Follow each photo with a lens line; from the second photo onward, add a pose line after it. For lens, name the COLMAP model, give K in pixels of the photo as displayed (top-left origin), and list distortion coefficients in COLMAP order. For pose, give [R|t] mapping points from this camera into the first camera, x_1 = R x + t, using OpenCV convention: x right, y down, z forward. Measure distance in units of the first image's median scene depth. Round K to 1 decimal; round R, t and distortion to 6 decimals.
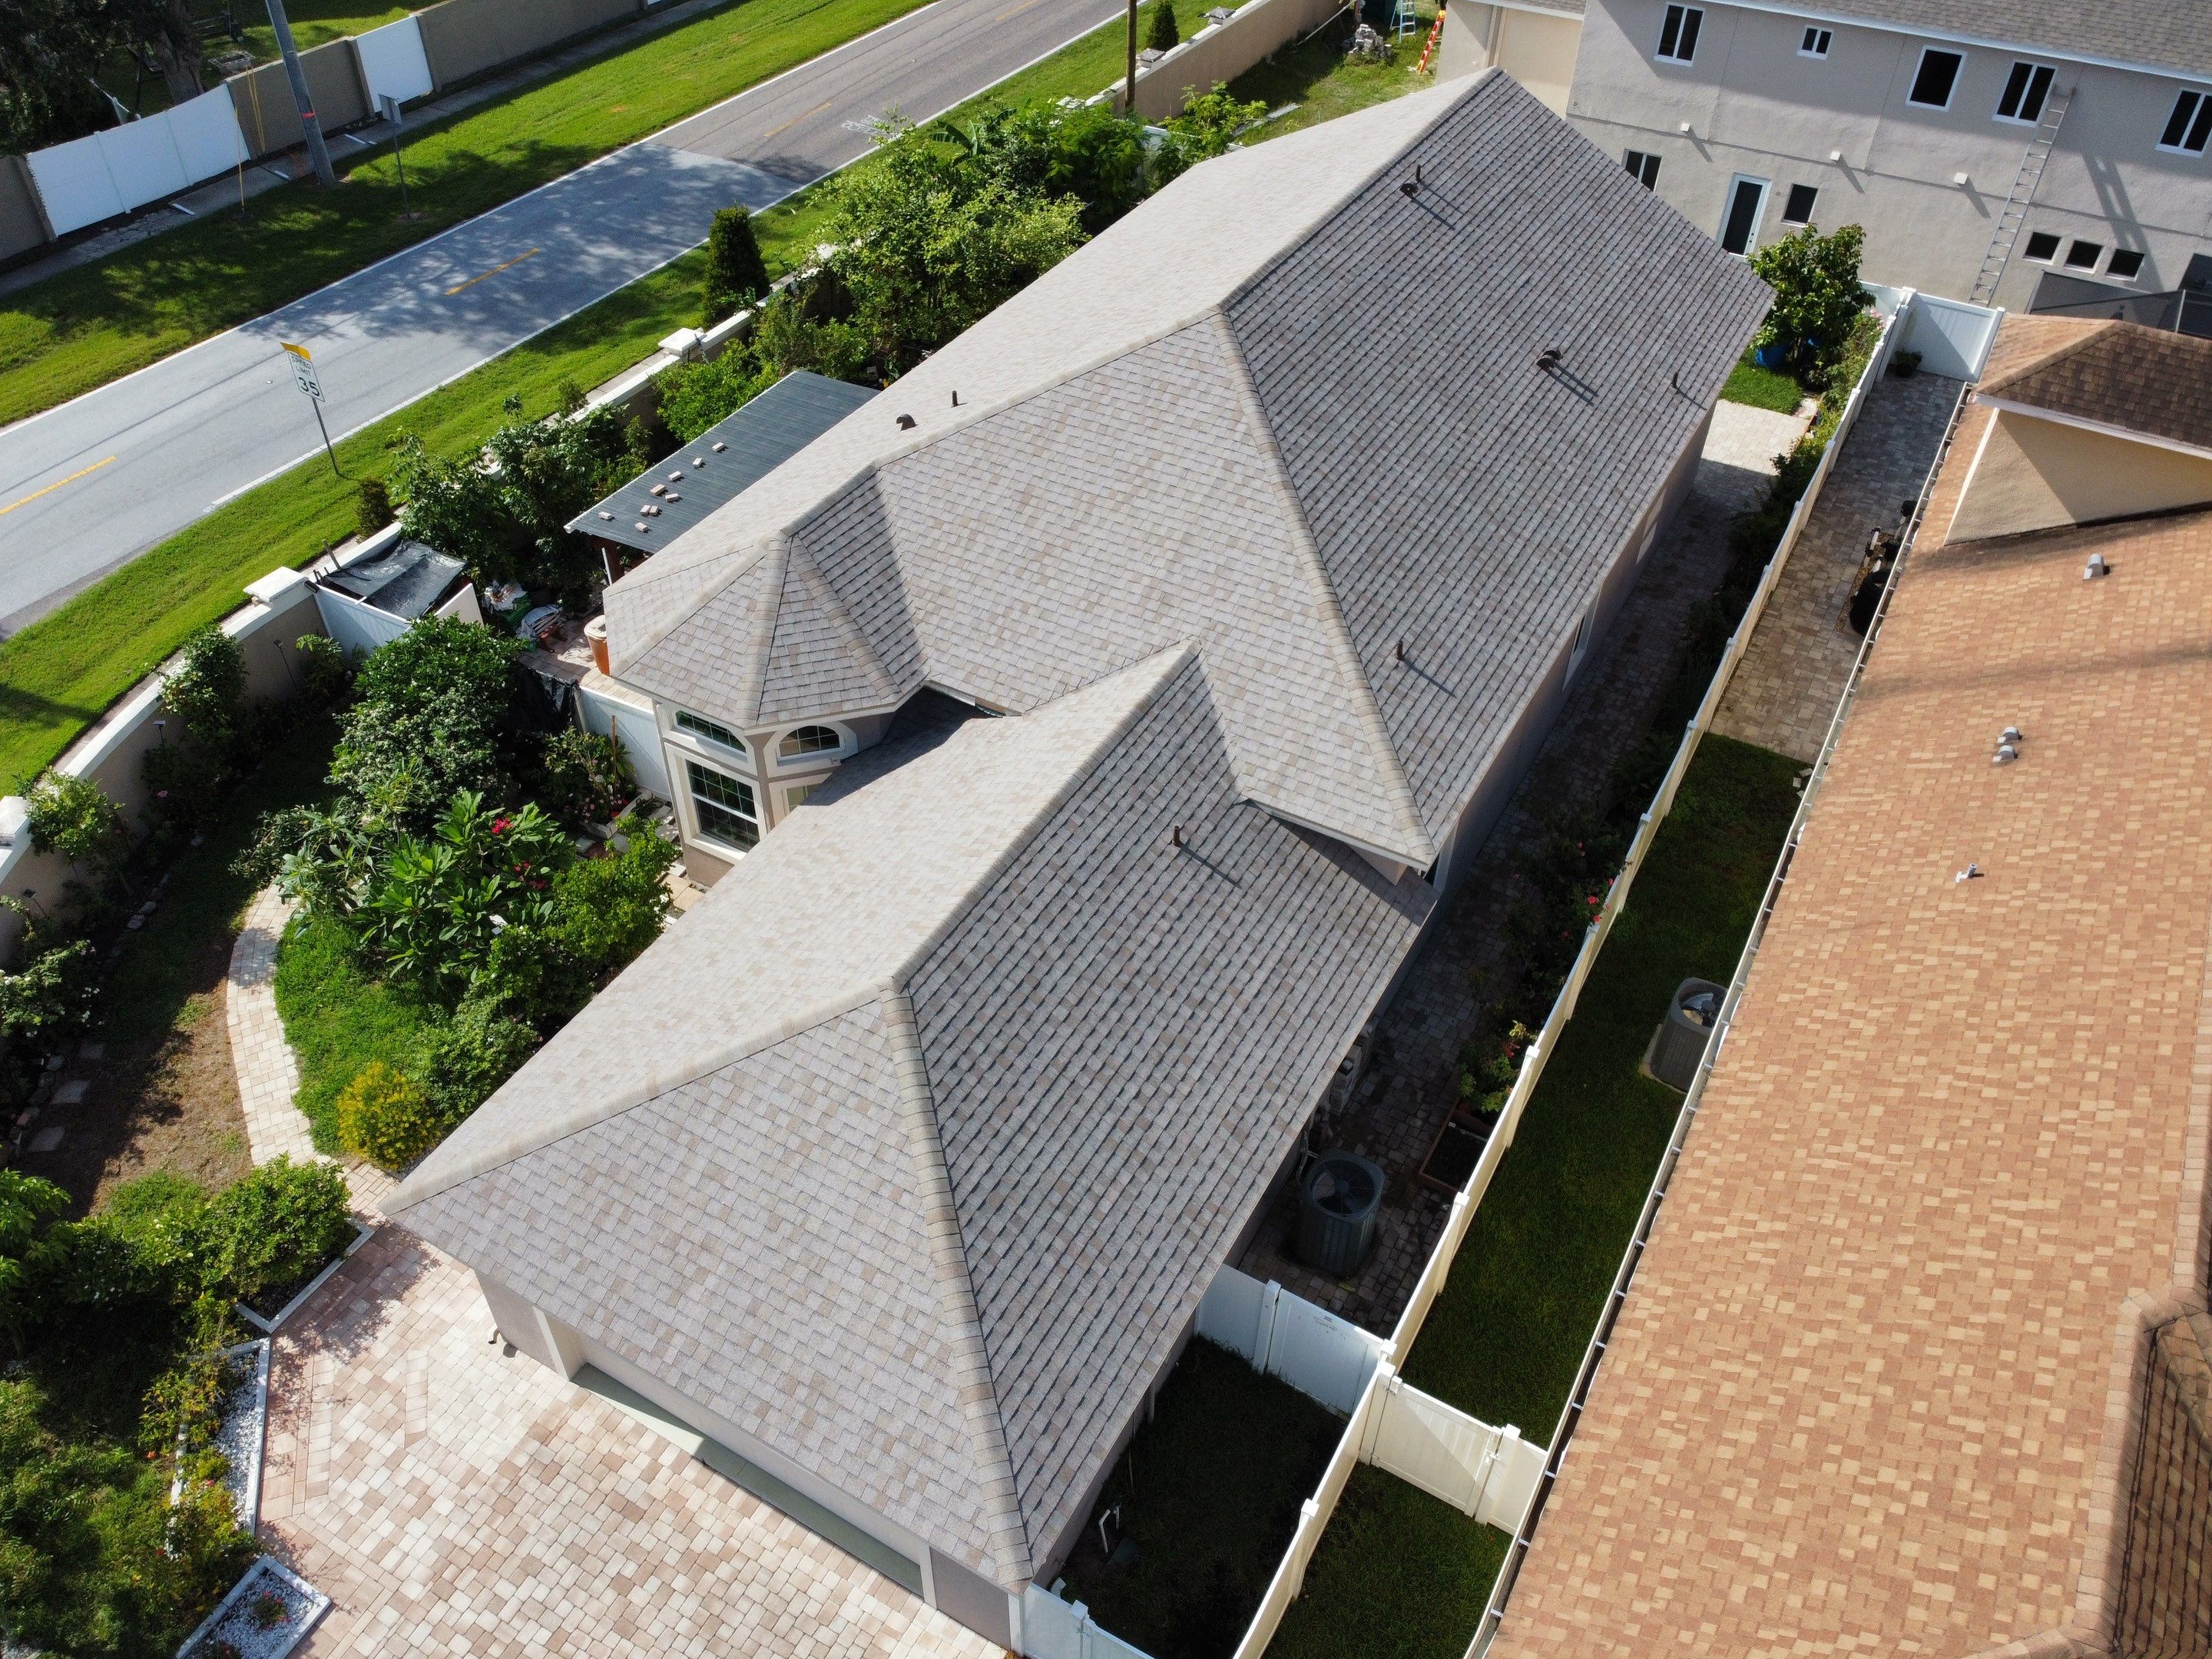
lens RADIAL K [[1667.2, 0, 1083.1], [0, 1667.2, 812.4], [0, 0, 1]] dist [0.014274, -0.020385]
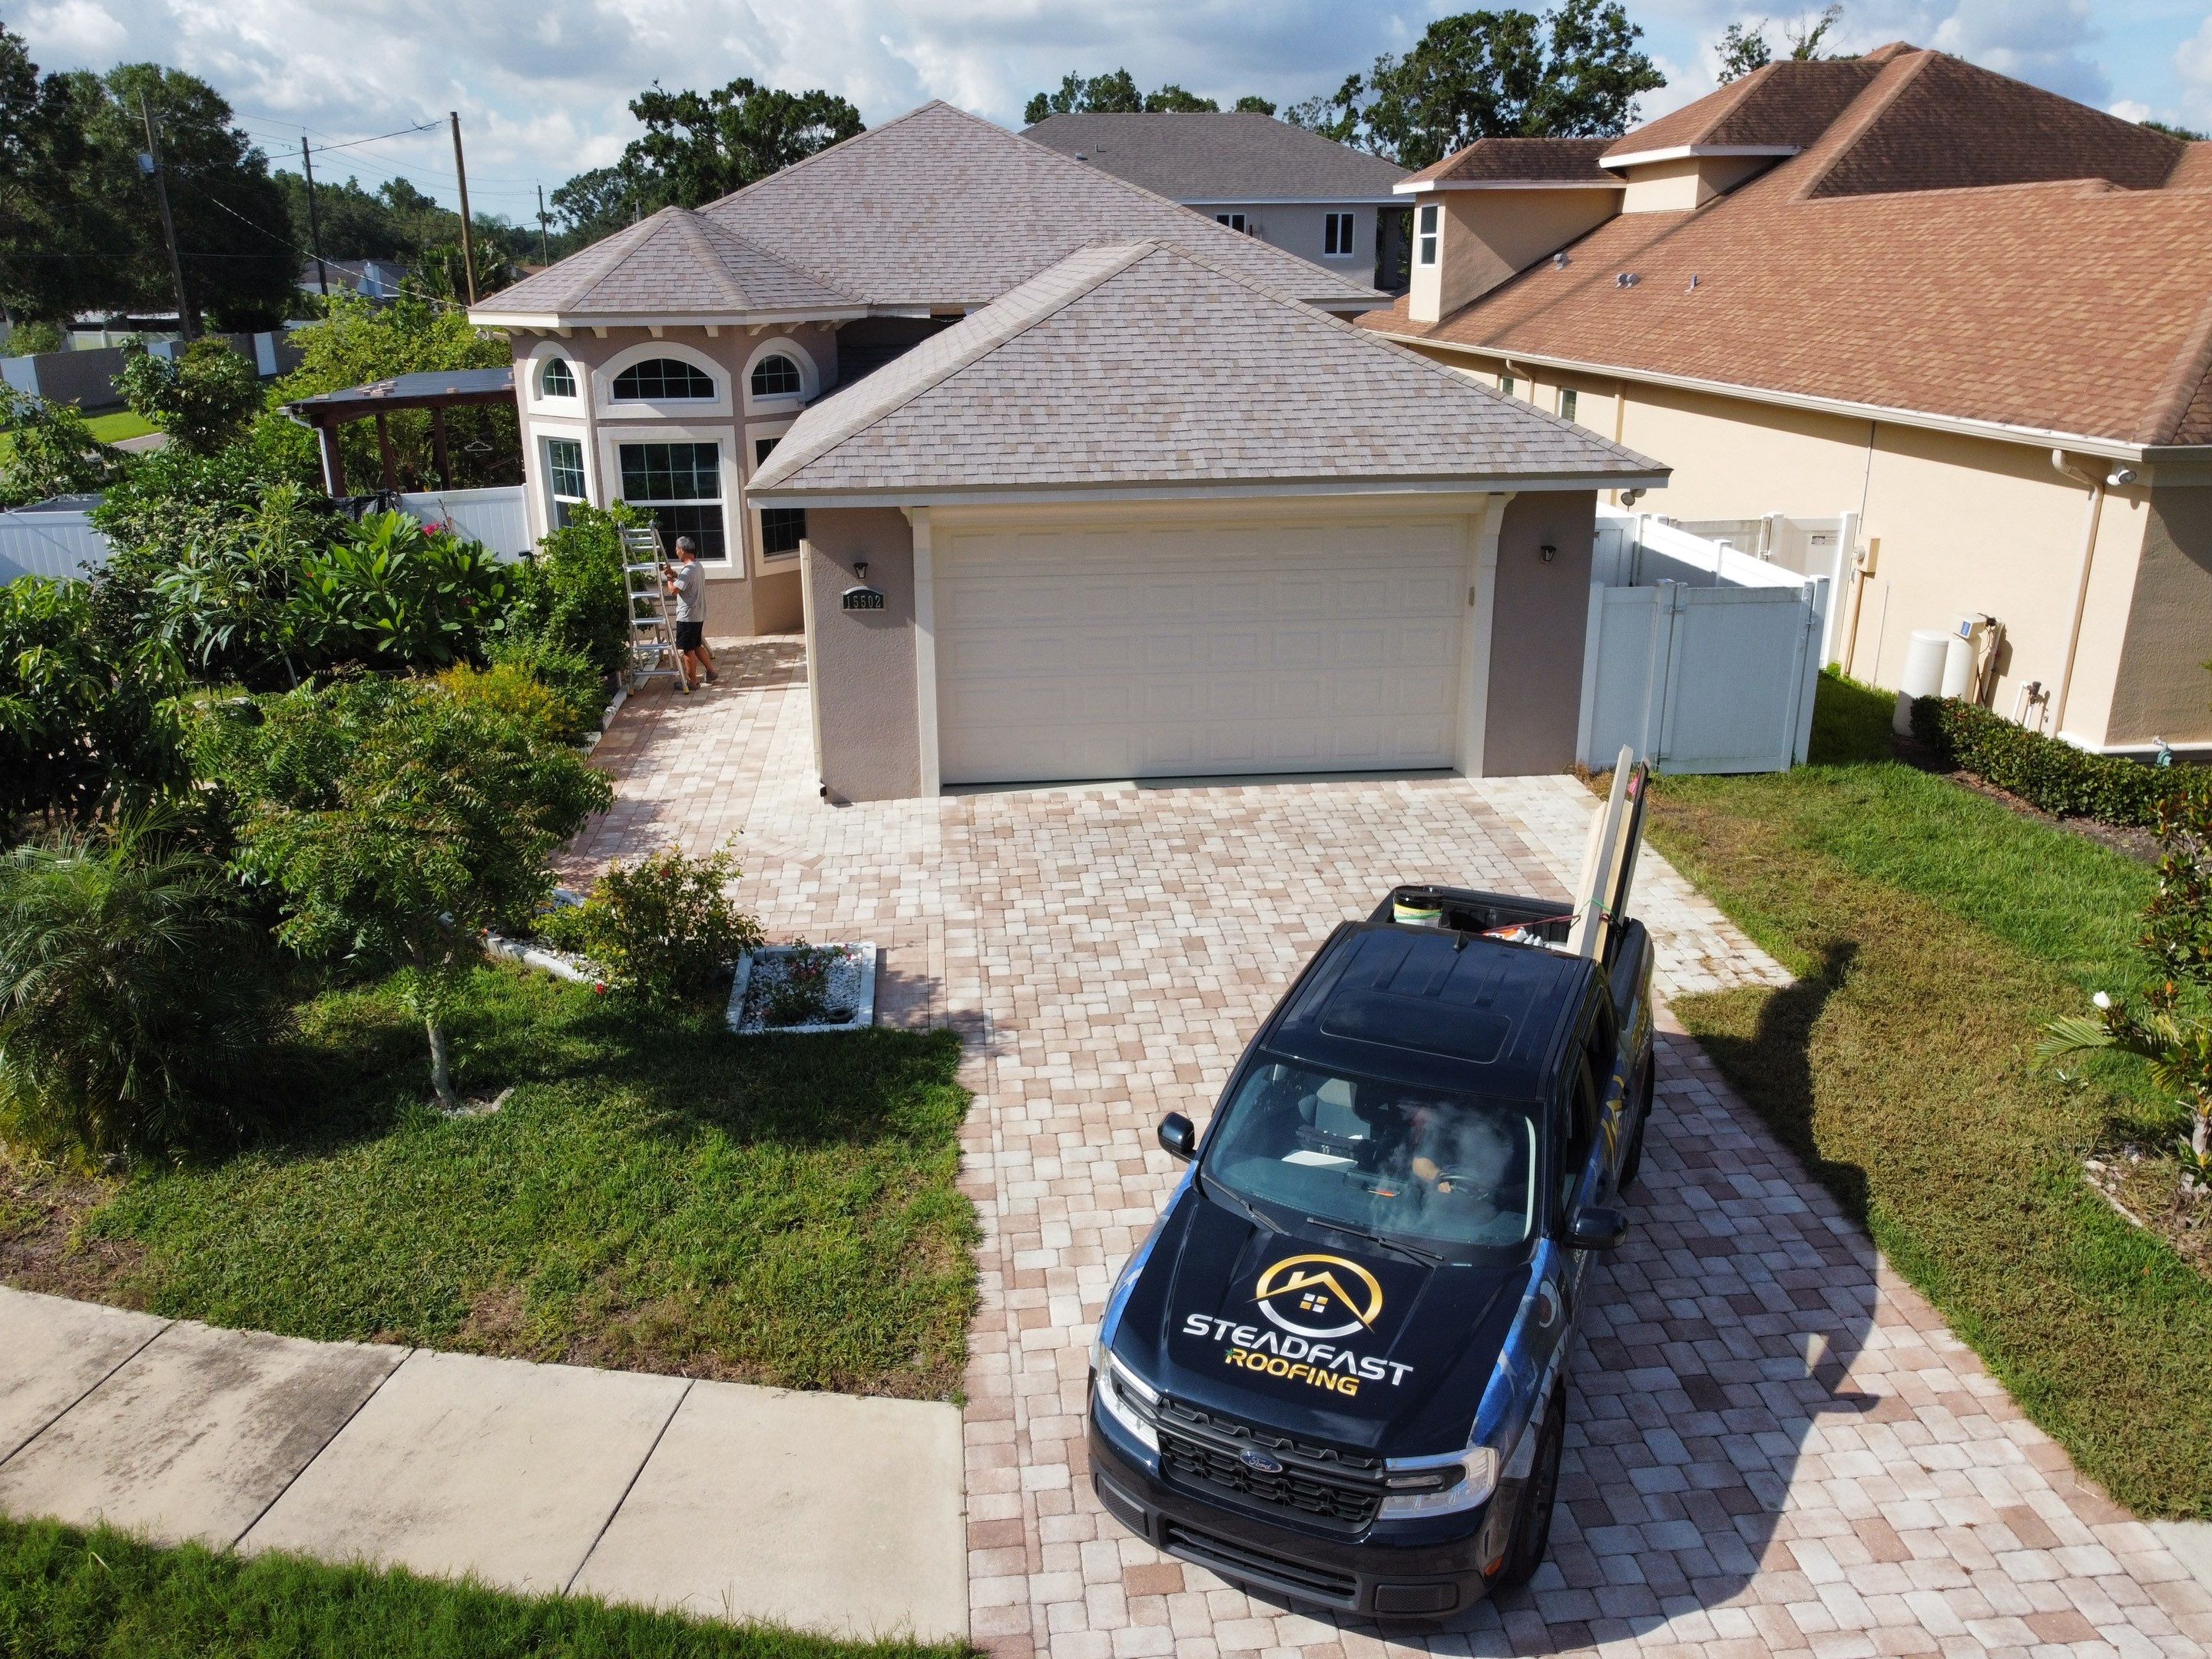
lens RADIAL K [[1667.2, 0, 1080.3], [0, 1667.2, 810.6], [0, 0, 1]] dist [0.014274, -0.020385]
pose [[0.817752, -0.195649, 0.541297, -0.592457], [0.398916, 0.870593, -0.287982, 0.520471], [-0.414906, 0.451430, 0.789977, 0.299588]]
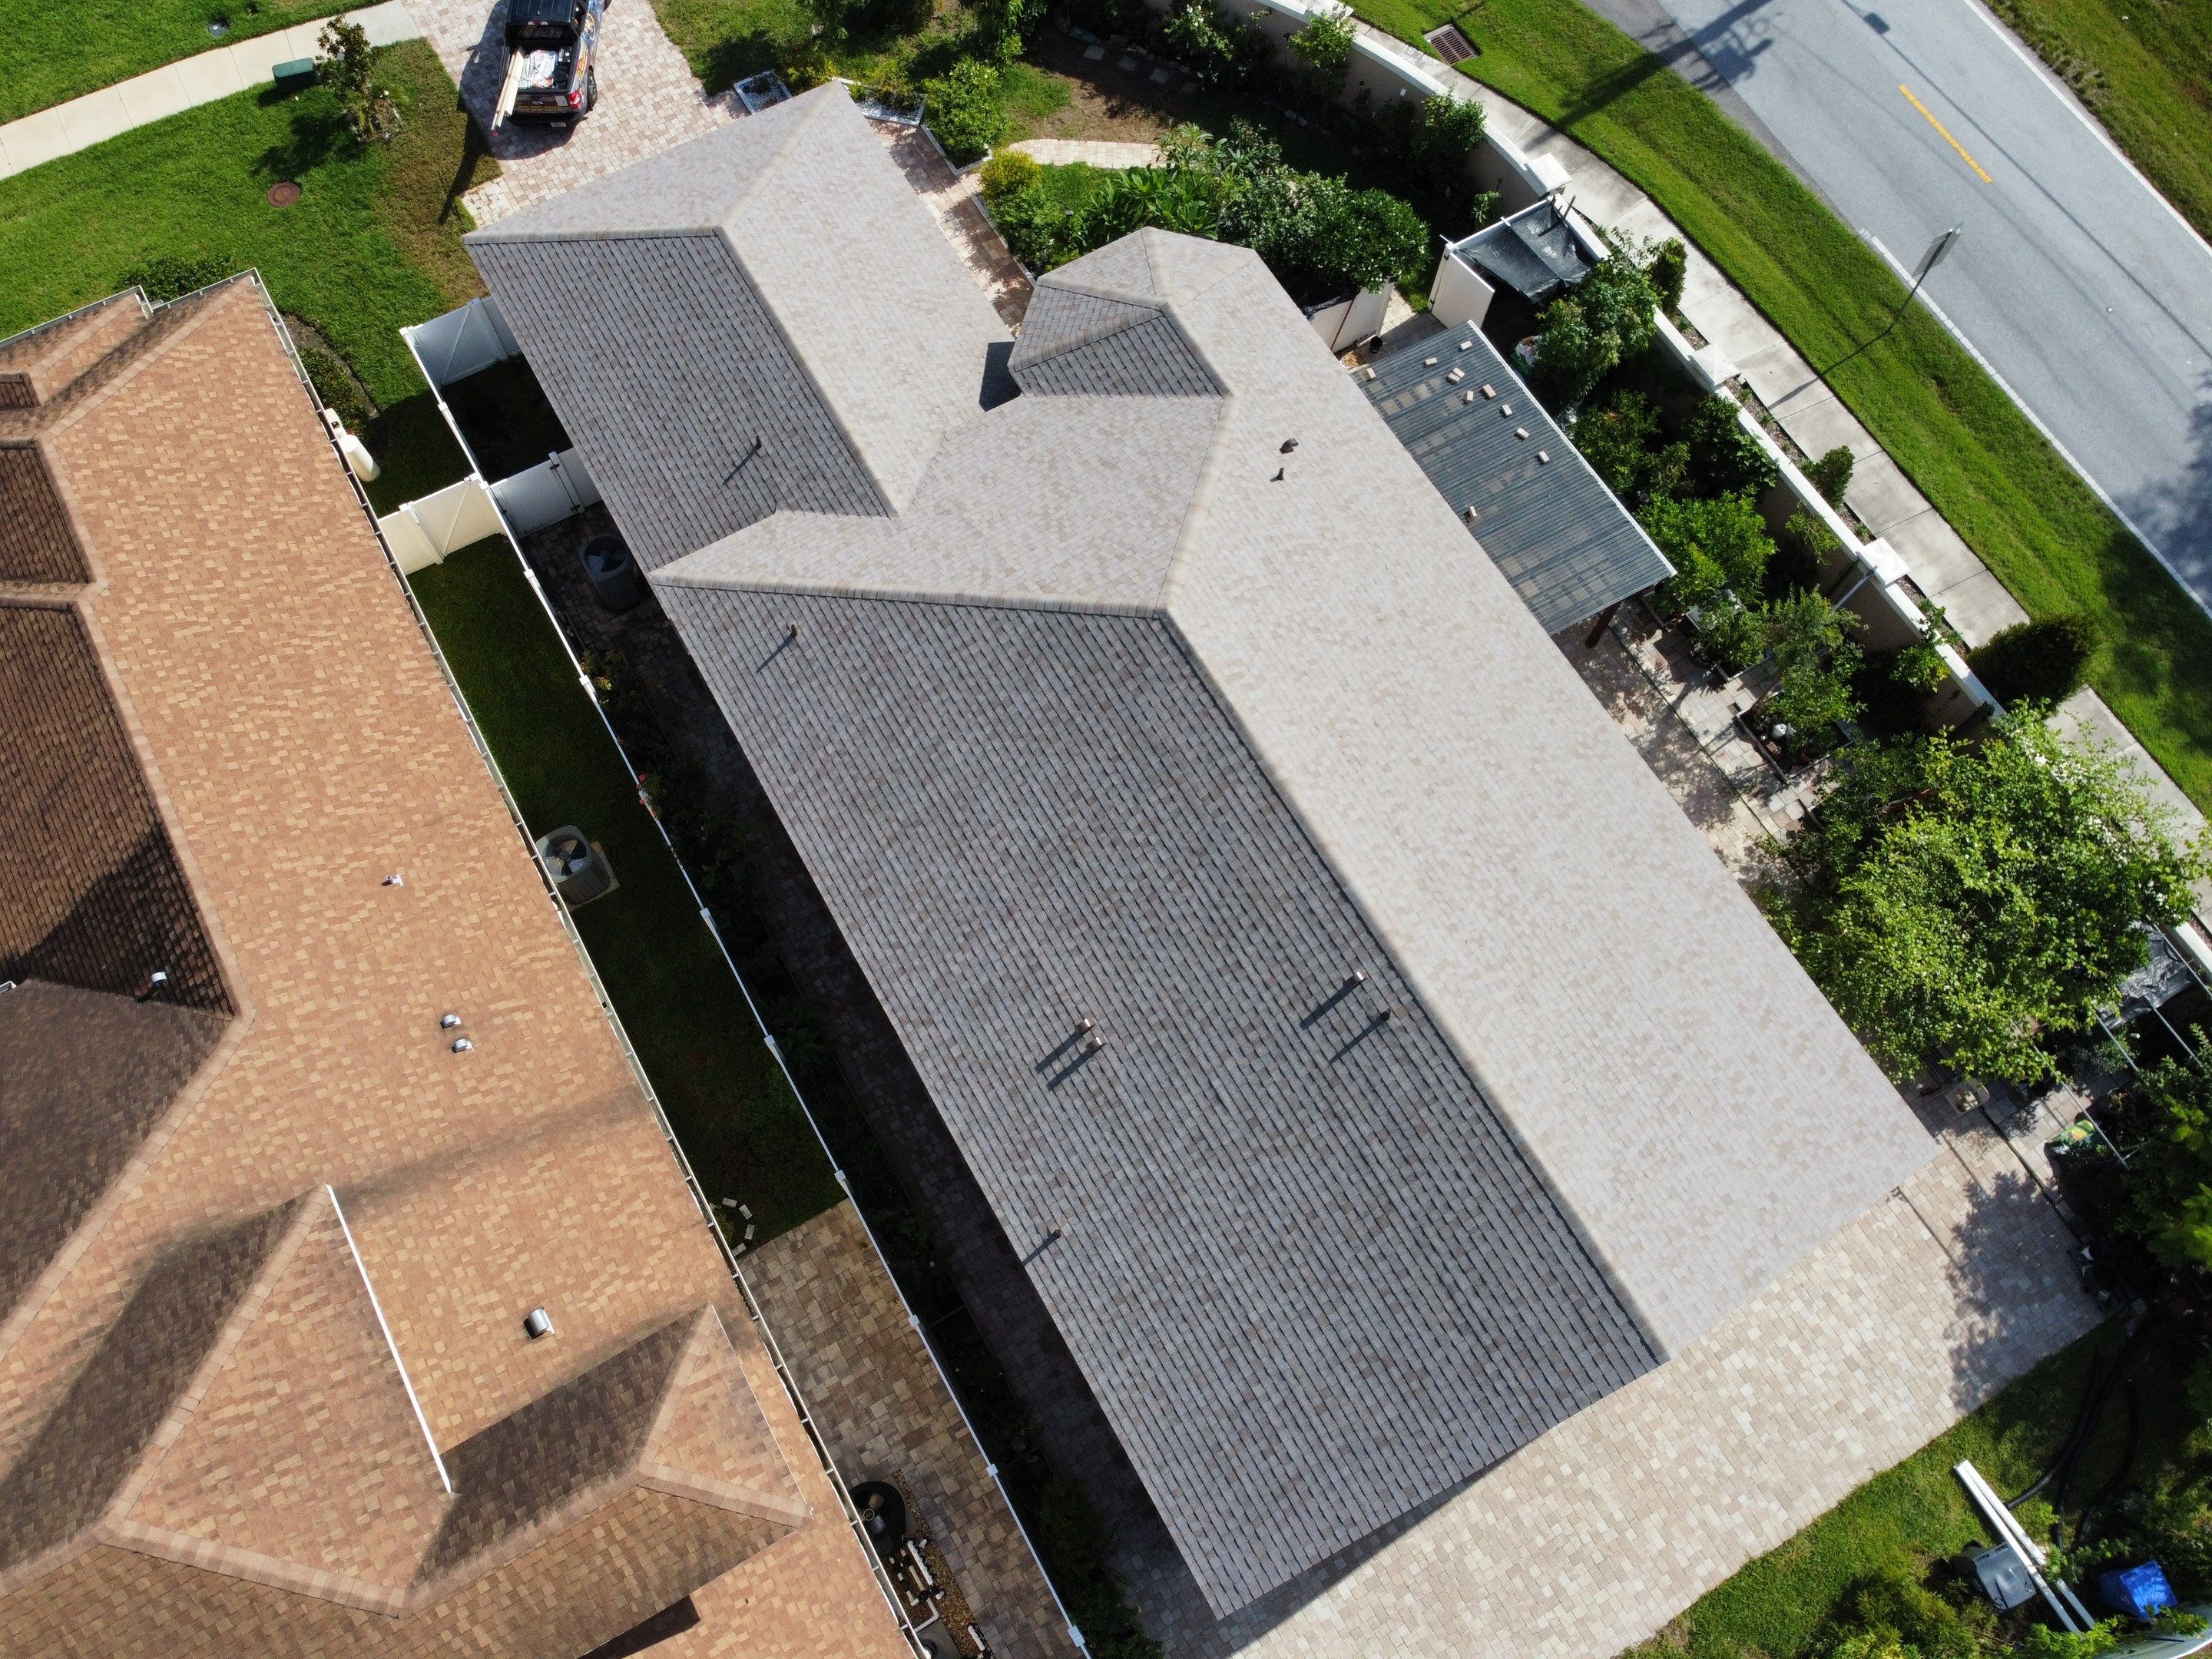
lens RADIAL K [[1667.2, 0, 1077.0], [0, 1667.2, 814.8], [0, 0, 1]] dist [0.014274, -0.020385]
pose [[-0.502347, 0.798323, -0.332156, 0.574437], [-0.586154, -0.032005, 0.809567, -1.161053], [0.635666, 0.601378, 0.484018, 0.599487]]
